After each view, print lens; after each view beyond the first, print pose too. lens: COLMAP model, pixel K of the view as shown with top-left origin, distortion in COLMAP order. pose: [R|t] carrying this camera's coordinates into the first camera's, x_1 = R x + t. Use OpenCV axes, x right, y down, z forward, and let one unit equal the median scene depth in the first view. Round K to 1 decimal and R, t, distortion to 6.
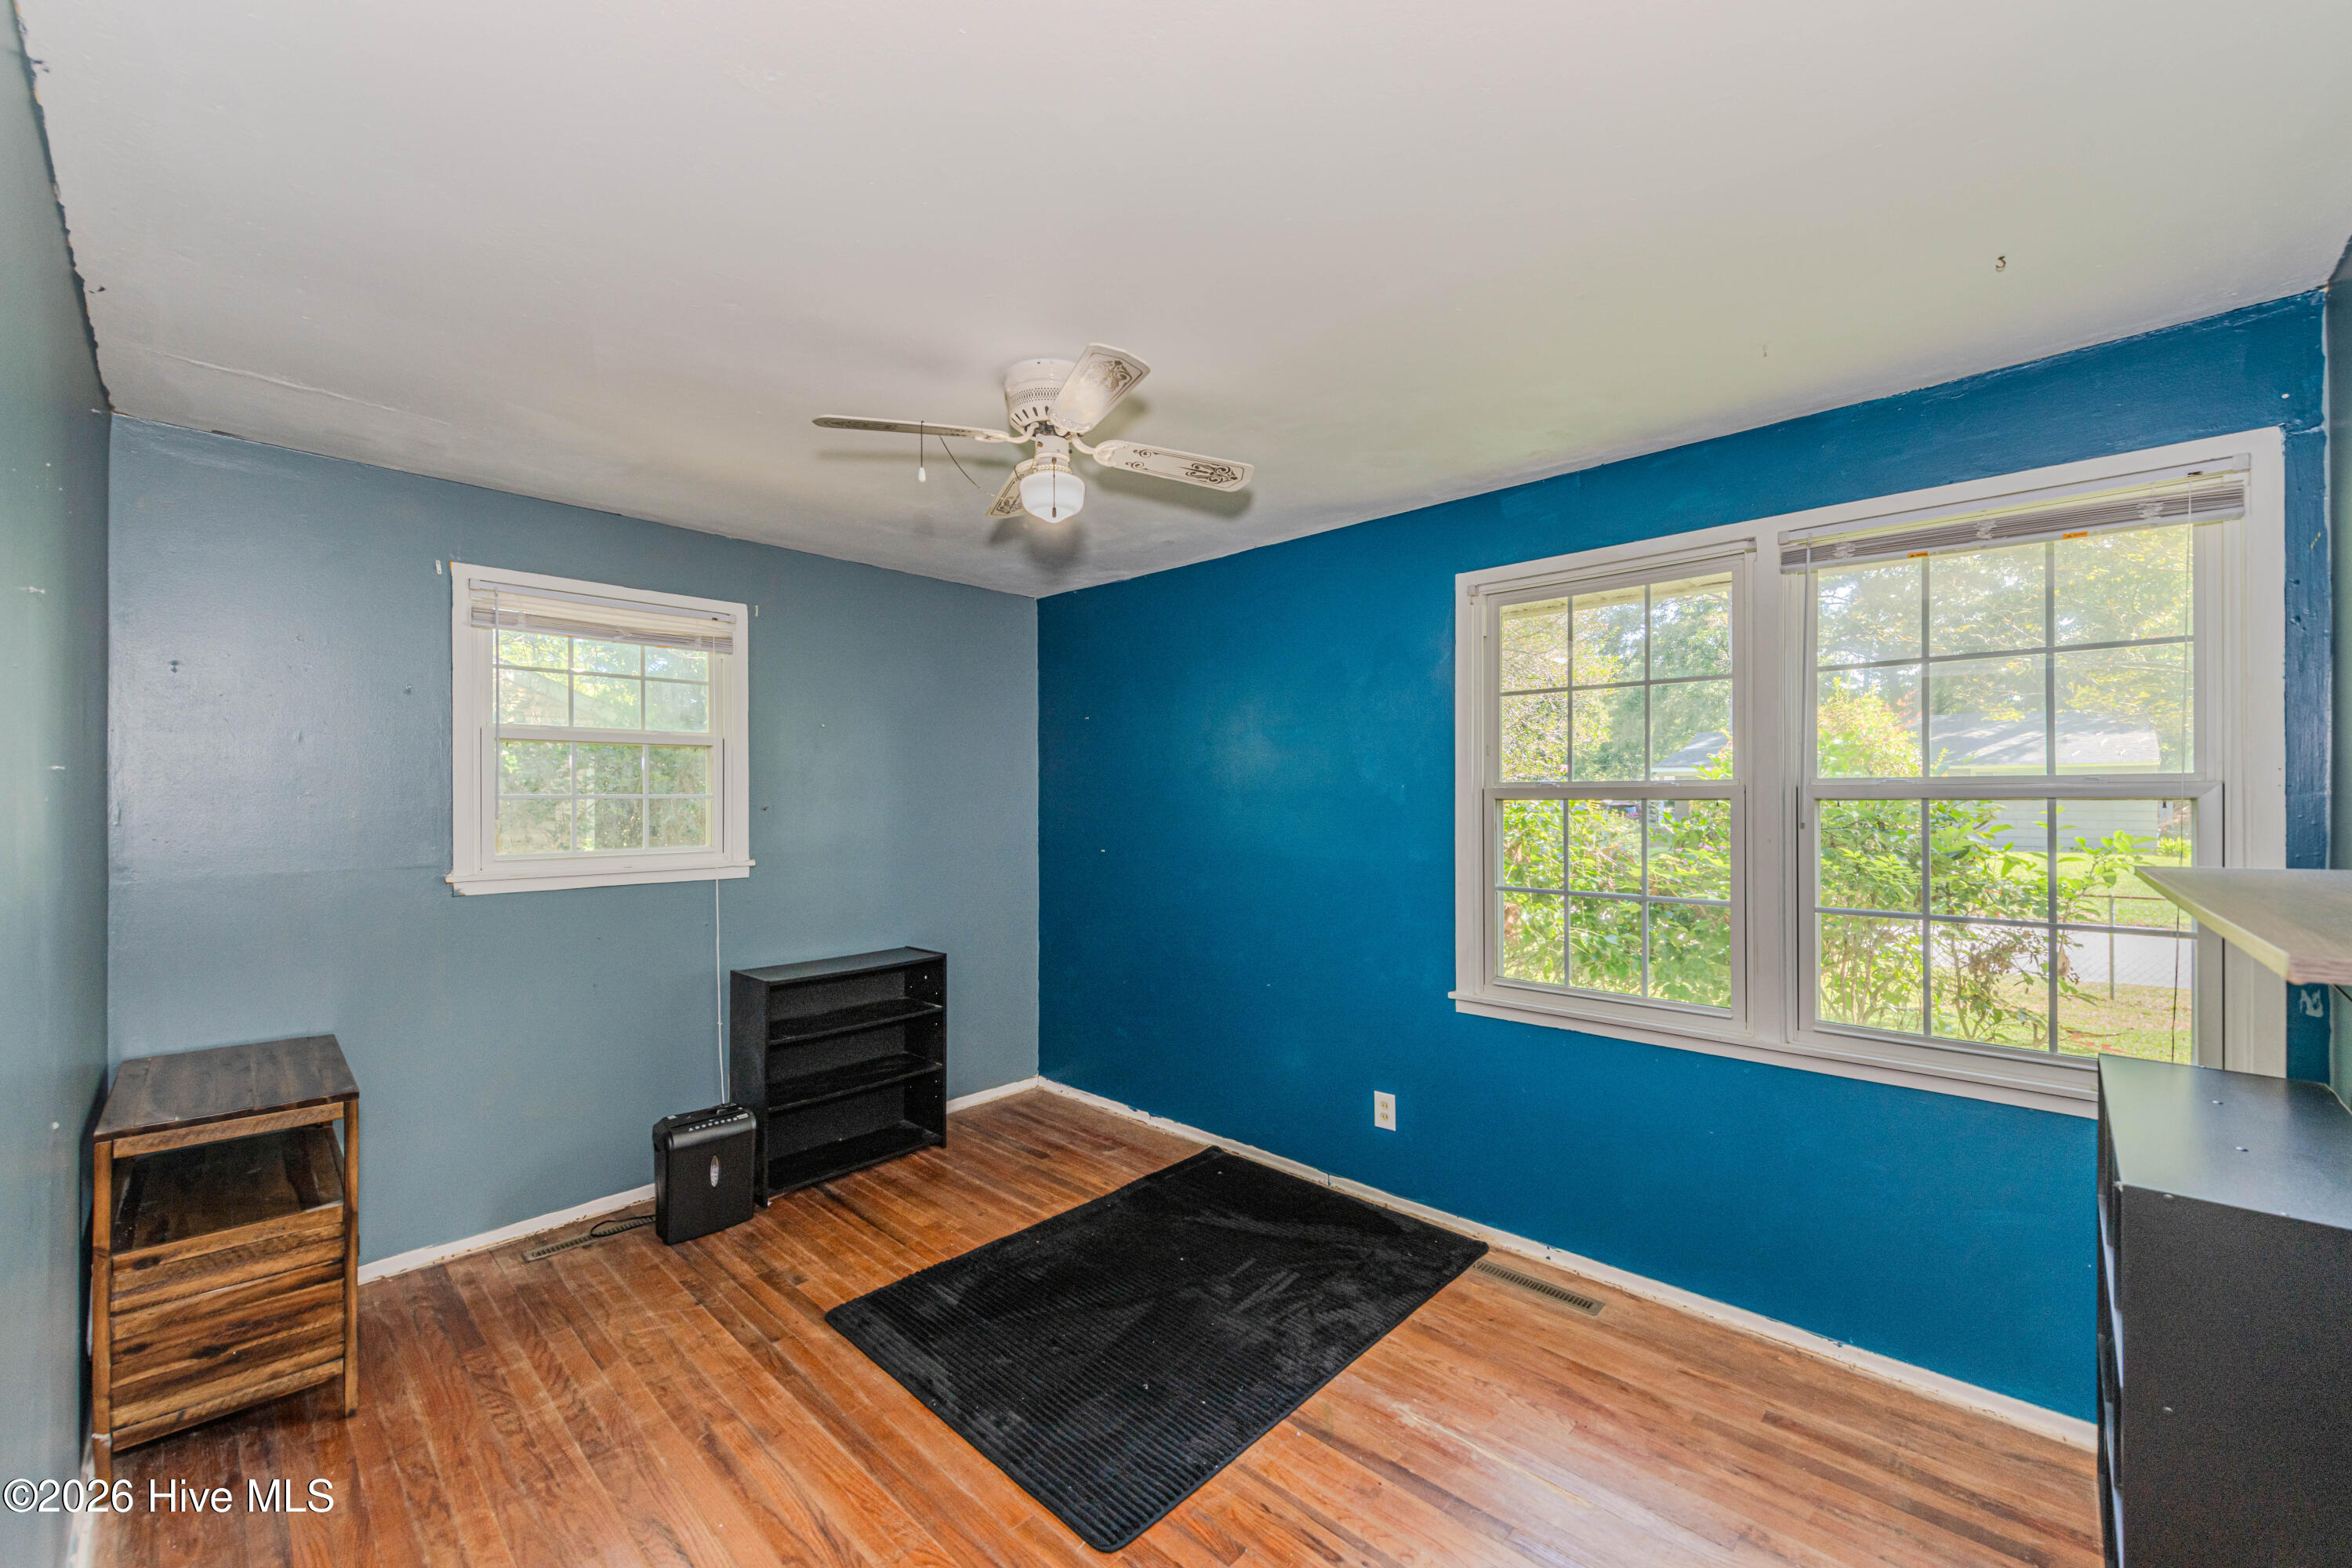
lens RADIAL K [[931.0, 0, 1196.2], [0, 931.0, 791.0], [0, 0, 1]] dist [0.013325, -0.004996]
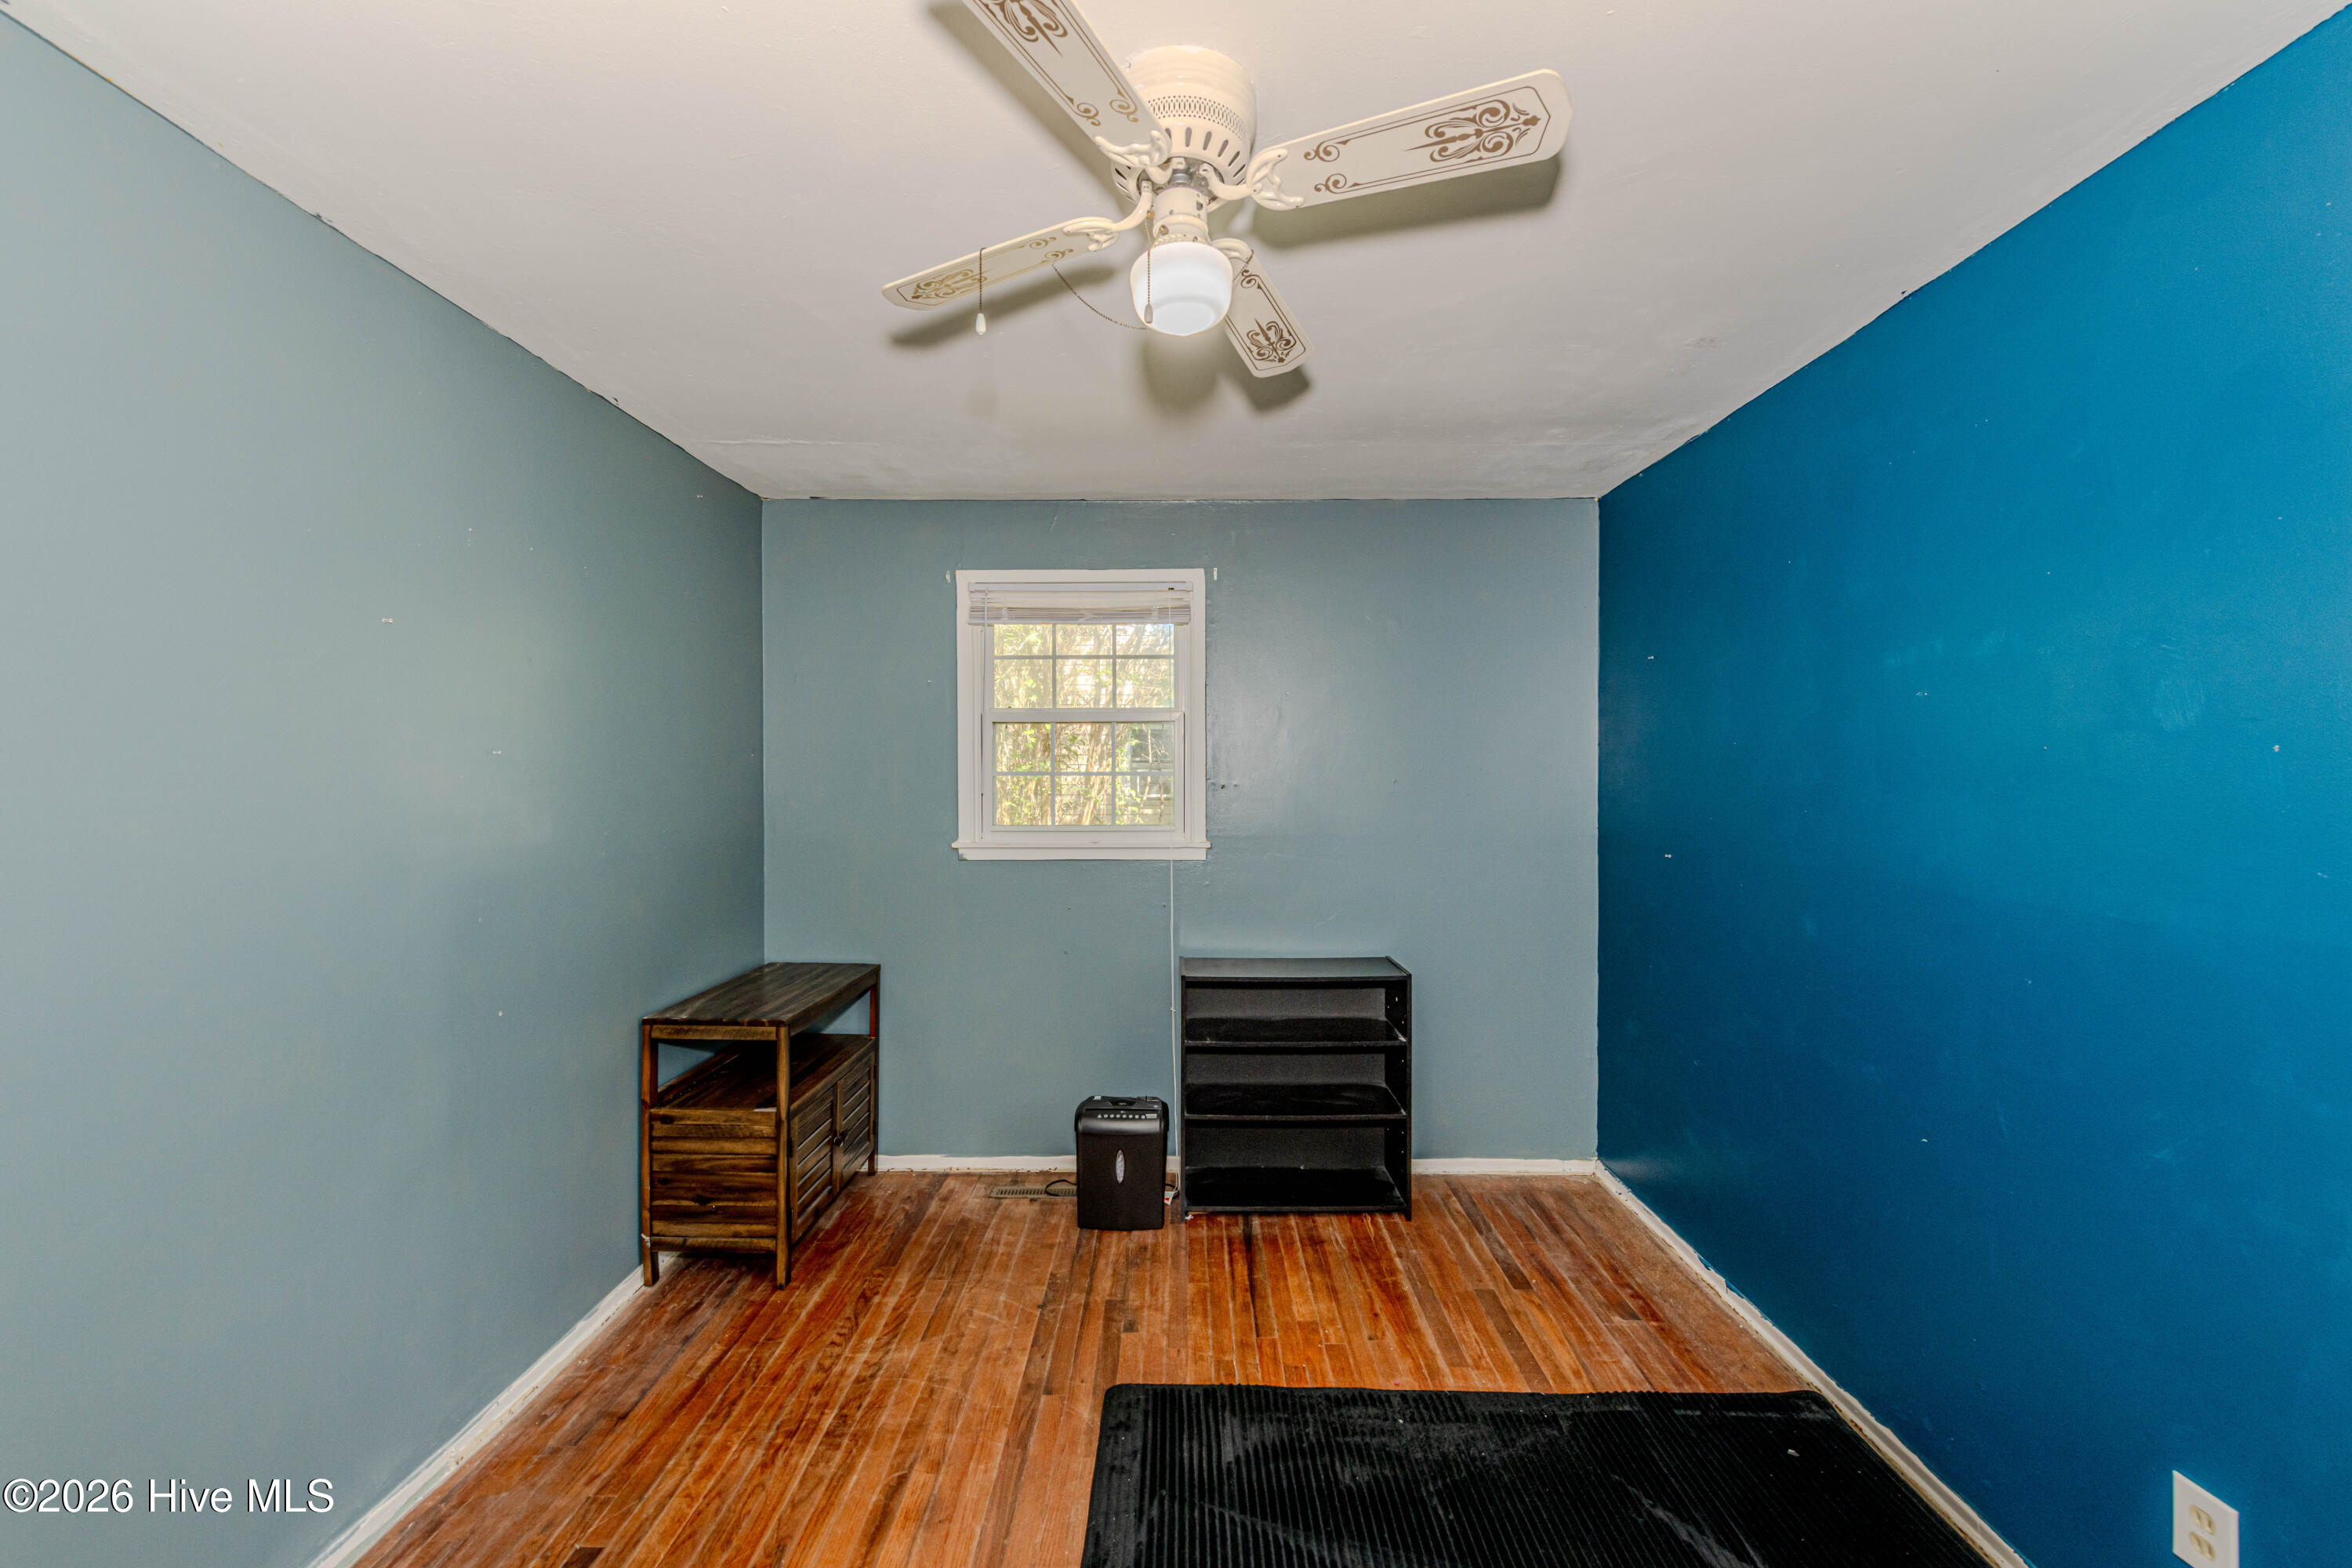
lens RADIAL K [[931.0, 0, 1136.9], [0, 931.0, 785.7], [0, 0, 1]] dist [0.013325, -0.004996]
pose [[0.661650, 0.010521, -0.749739, 0.207573], [0.004521, 0.999827, 0.018020, 0.000783], [0.749799, -0.015313, 0.661488, 0.392685]]
